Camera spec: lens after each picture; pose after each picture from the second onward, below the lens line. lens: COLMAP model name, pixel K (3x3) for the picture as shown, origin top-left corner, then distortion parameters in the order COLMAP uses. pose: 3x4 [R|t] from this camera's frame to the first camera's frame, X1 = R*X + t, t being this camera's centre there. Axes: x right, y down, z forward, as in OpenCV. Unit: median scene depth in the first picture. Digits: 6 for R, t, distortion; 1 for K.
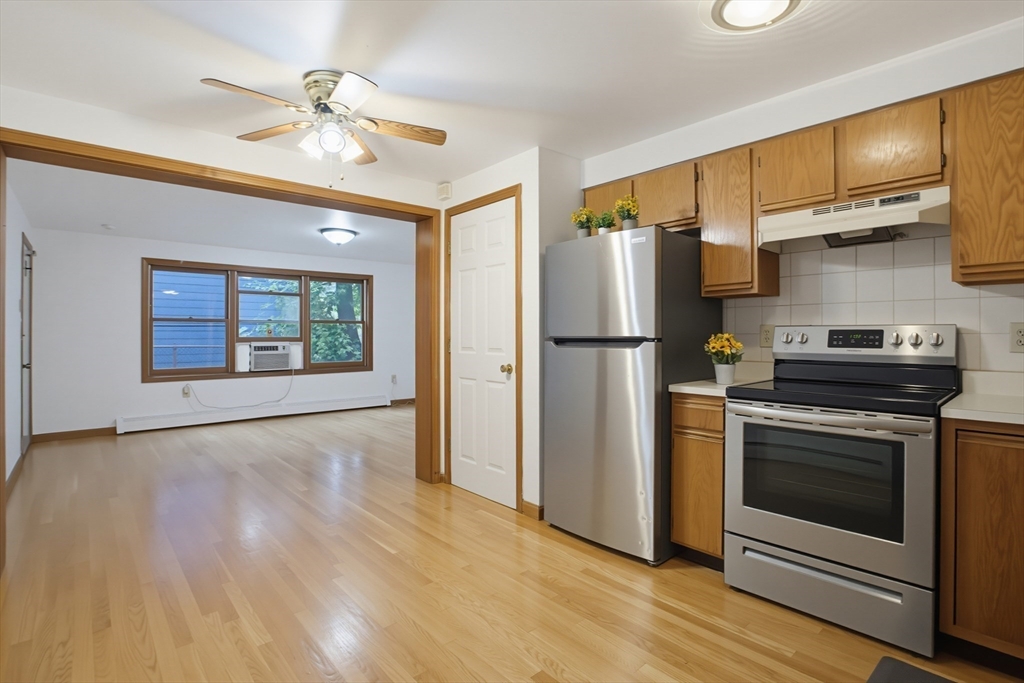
lens RADIAL K [[499.3, 0, 527.7], [0, 499.3, 330.0], [0, 0, 1]] dist [-0.025819, 0.000006]
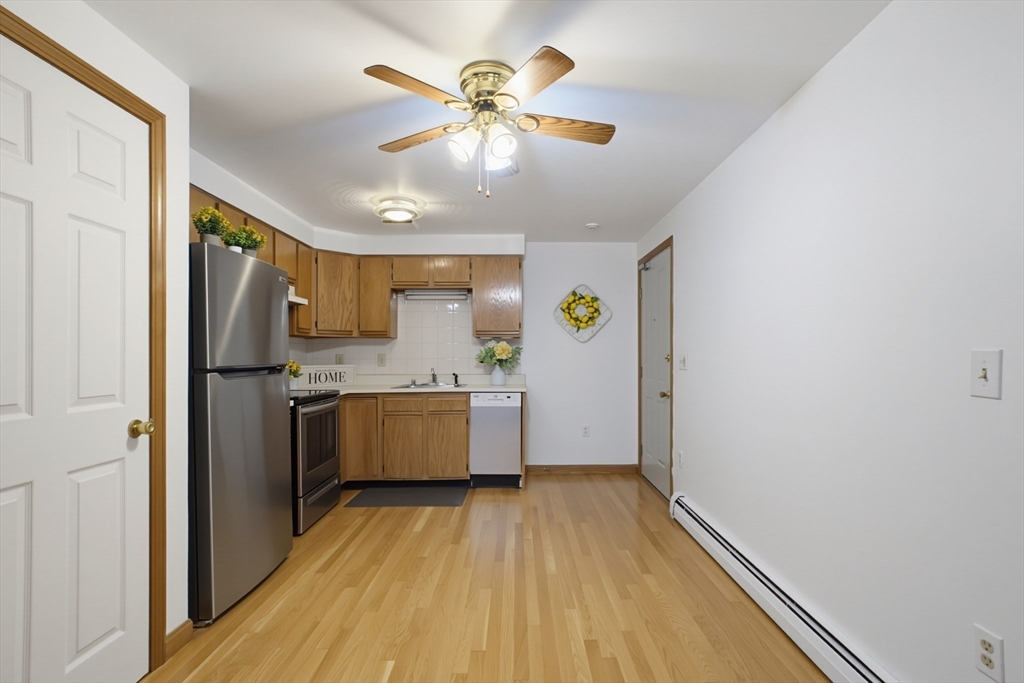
lens RADIAL K [[498.5, 0, 532.6], [0, 498.5, 355.8], [0, 0, 1]] dist [-0.024856, 0.016714]
pose [[-0.758976, 0.003357, 0.651110, -0.952671], [-0.001447, 0.999976, -0.006843, 0.001634], [-0.651117, -0.006136, -0.758952, 1.497517]]
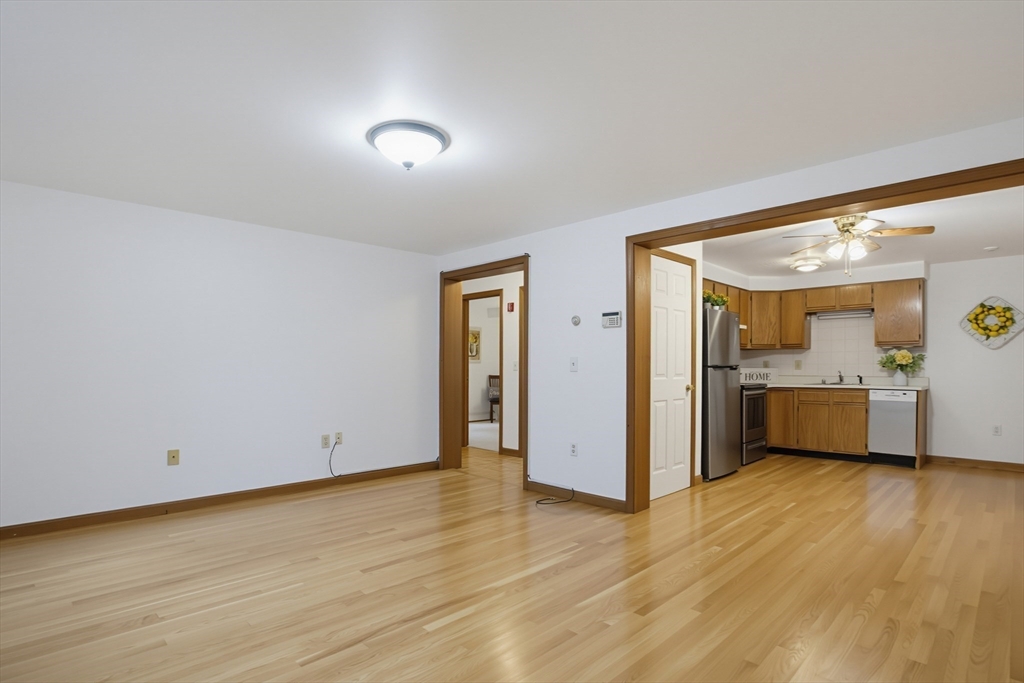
lens RADIAL K [[523.3, 0, 514.1], [0, 523.3, 367.3], [0, 0, 1]] dist [-0.029082, 0.000845]
pose [[-0.051444, 0.001023, 0.998675, -1.934385], [-0.010394, 0.999945, -0.001559, 0.038218], [-0.998622, -0.010461, -0.051430, 2.066342]]
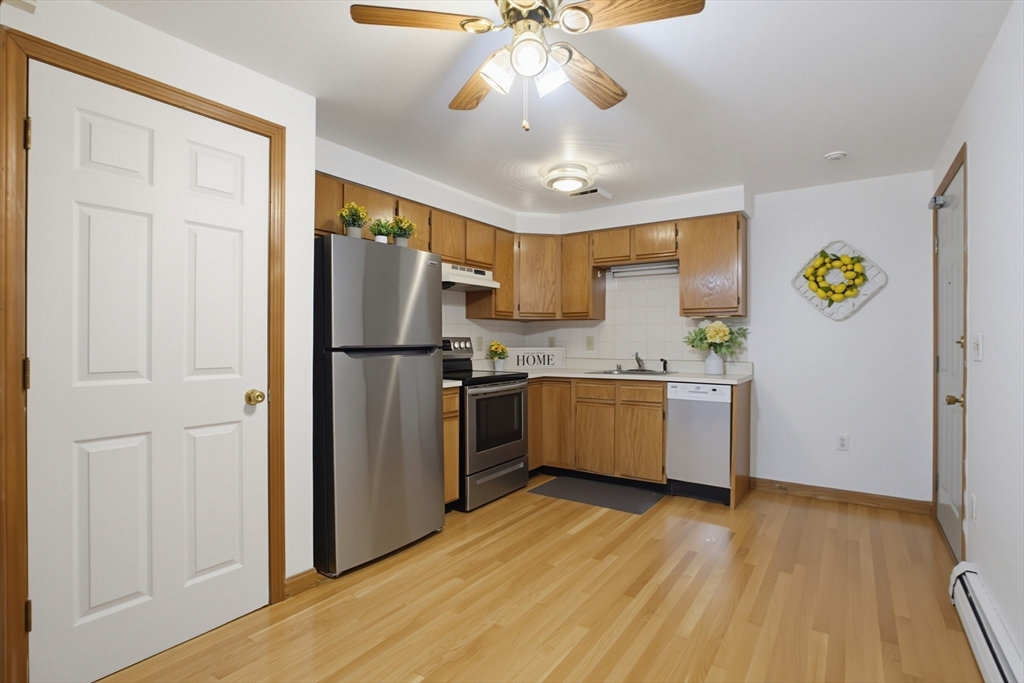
lens RADIAL K [[500.5, 0, 521.2], [0, 500.5, 341.0], [0, 0, 1]] dist [-0.026218, 0.000484]
pose [[-0.238447, 0.000629, 0.971155, -0.982883], [-0.009033, 0.999955, -0.002865, 0.005575], [-0.971114, -0.009456, -0.238430, 1.085892]]
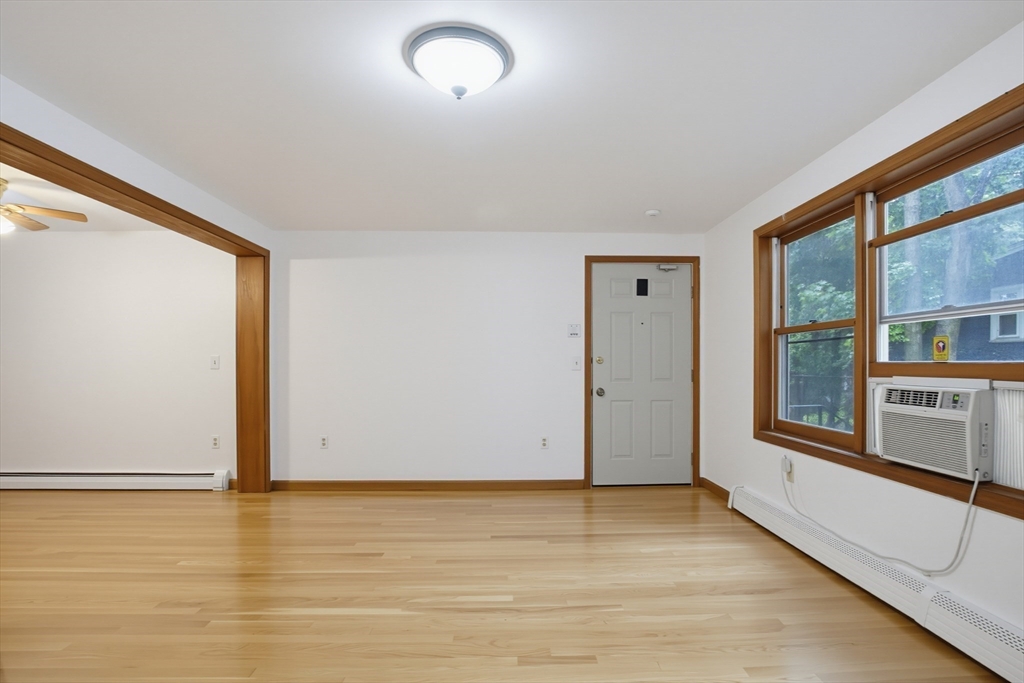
lens RADIAL K [[487.2, 0, 527.5], [0, 487.2, 343.1], [0, 0, 1]] dist [0.000293, 0.000308]
pose [[-0.651324, -0.031806, -0.758133, -0.330176], [0.006229, 0.998863, -0.047257, 0.041935], [0.758774, -0.035502, -0.650386, 2.814773]]
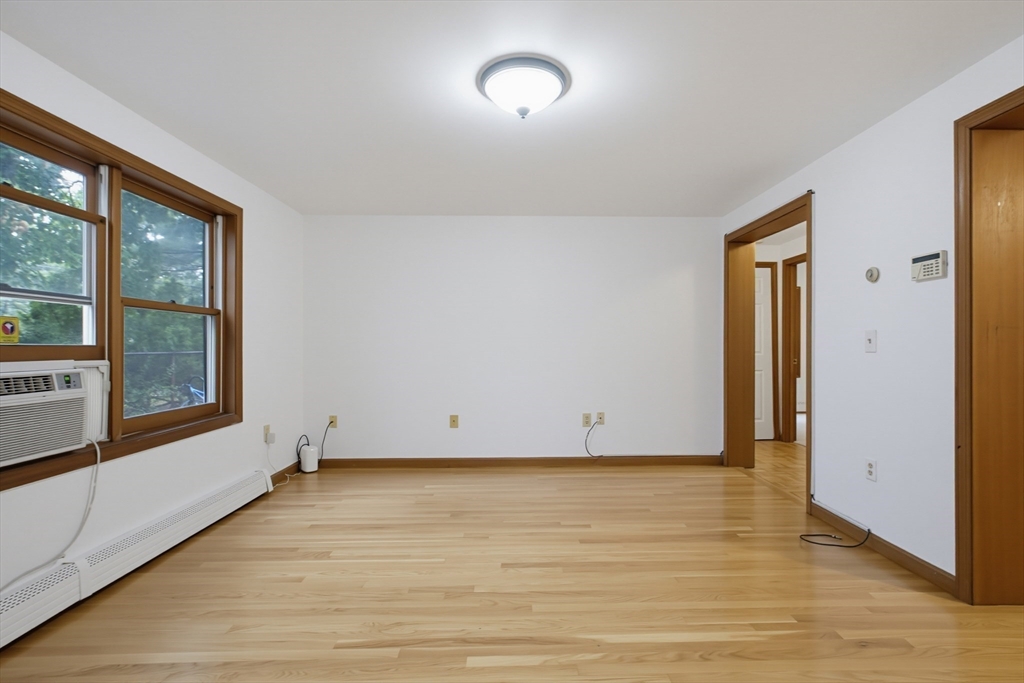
lens RADIAL K [[487.2, 0, 527.5], [0, 487.2, 343.1], [0, 0, 1]] dist [0.000293, 0.000308]
pose [[0.654623, 0.004506, 0.755942, -1.509001], [-0.005177, 0.999986, -0.001478, 0.032759], [-0.755938, -0.002945, 0.654637, 1.647615]]
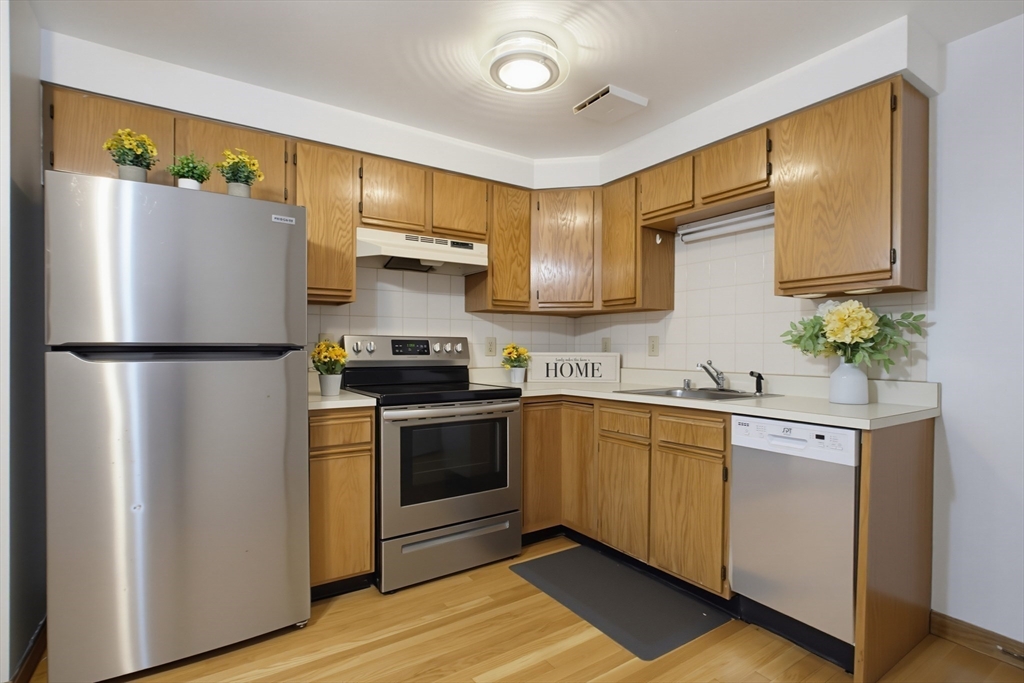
lens RADIAL K [[498.0, 0, 511.2], [0, 498.0, 352.6], [0, 0, 1]] dist [-0.005574, -0.000027]
pose [[0.149795, -0.006539, 0.988695, -0.495733], [-0.011730, 0.999896, 0.008391, 0.016462], [-0.988647, -0.012854, 0.149703, 0.542514]]
